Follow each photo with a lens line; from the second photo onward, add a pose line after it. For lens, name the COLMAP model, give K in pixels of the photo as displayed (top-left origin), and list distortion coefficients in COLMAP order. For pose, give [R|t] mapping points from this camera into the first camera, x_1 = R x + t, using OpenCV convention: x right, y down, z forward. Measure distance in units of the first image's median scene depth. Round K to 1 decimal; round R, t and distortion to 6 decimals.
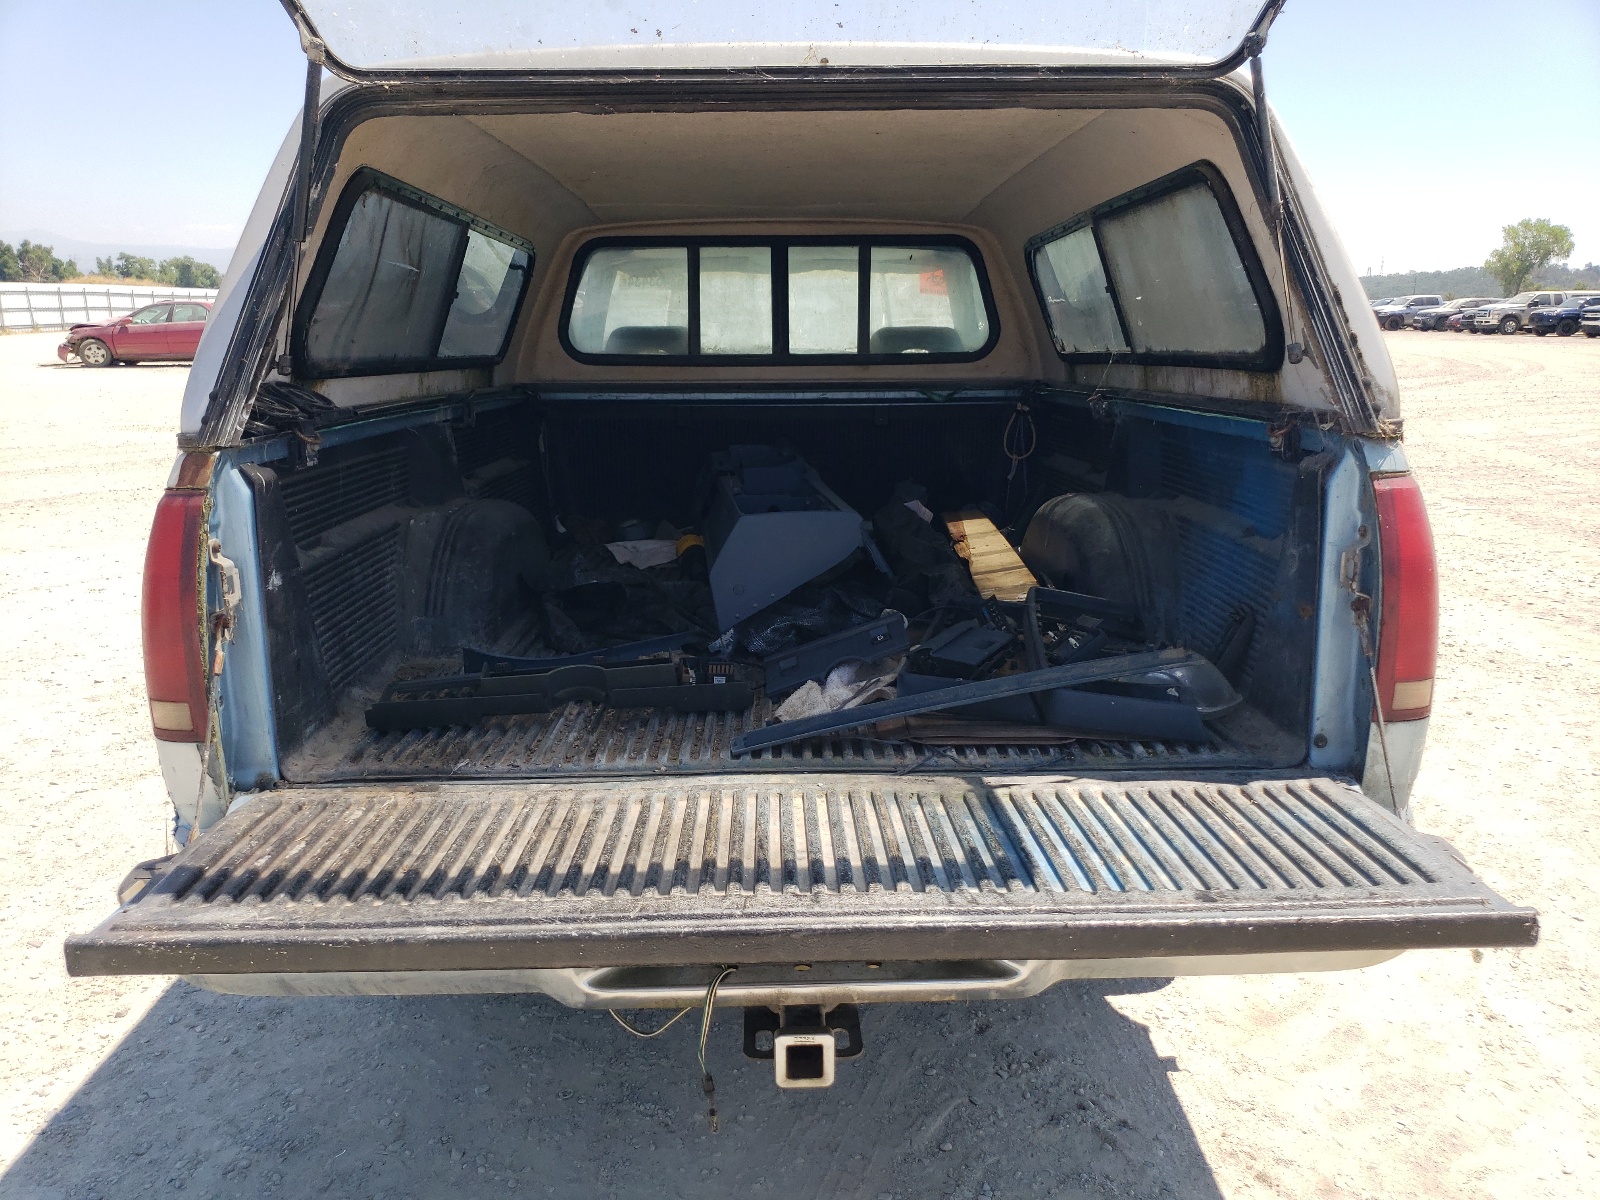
lens RADIAL K [[1253.4, 0, 800.2], [0, 1253.4, 607.0], [0, 0, 1]] dist [0.002256, -0.000153]
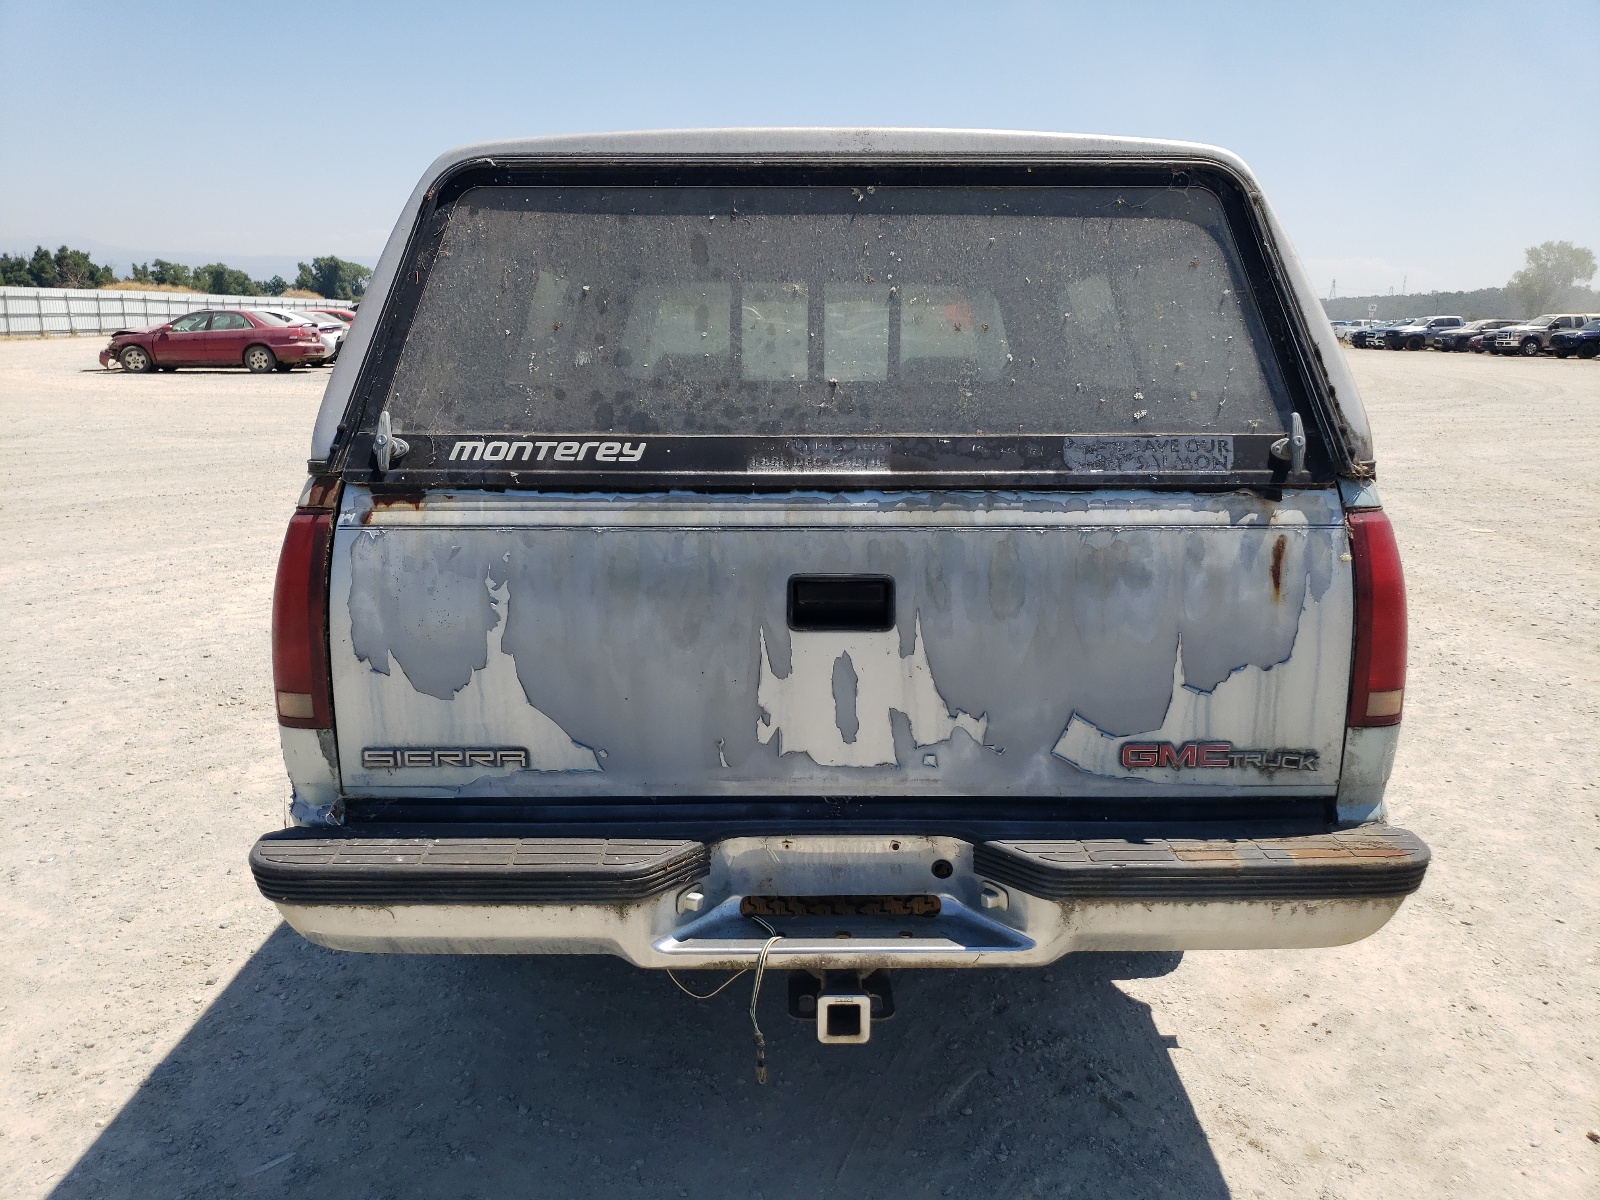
lens RADIAL K [[1280.1, 0, 807.8], [0, 1280.1, 577.8], [0, 0, 1]] dist [0.002665, 0.000298]
pose [[0.999882, 0.014190, -0.005906, -0.020276], [-0.014367, 0.999414, -0.031056, -0.000060], [0.005462, 0.031137, 0.999500, -0.121876]]
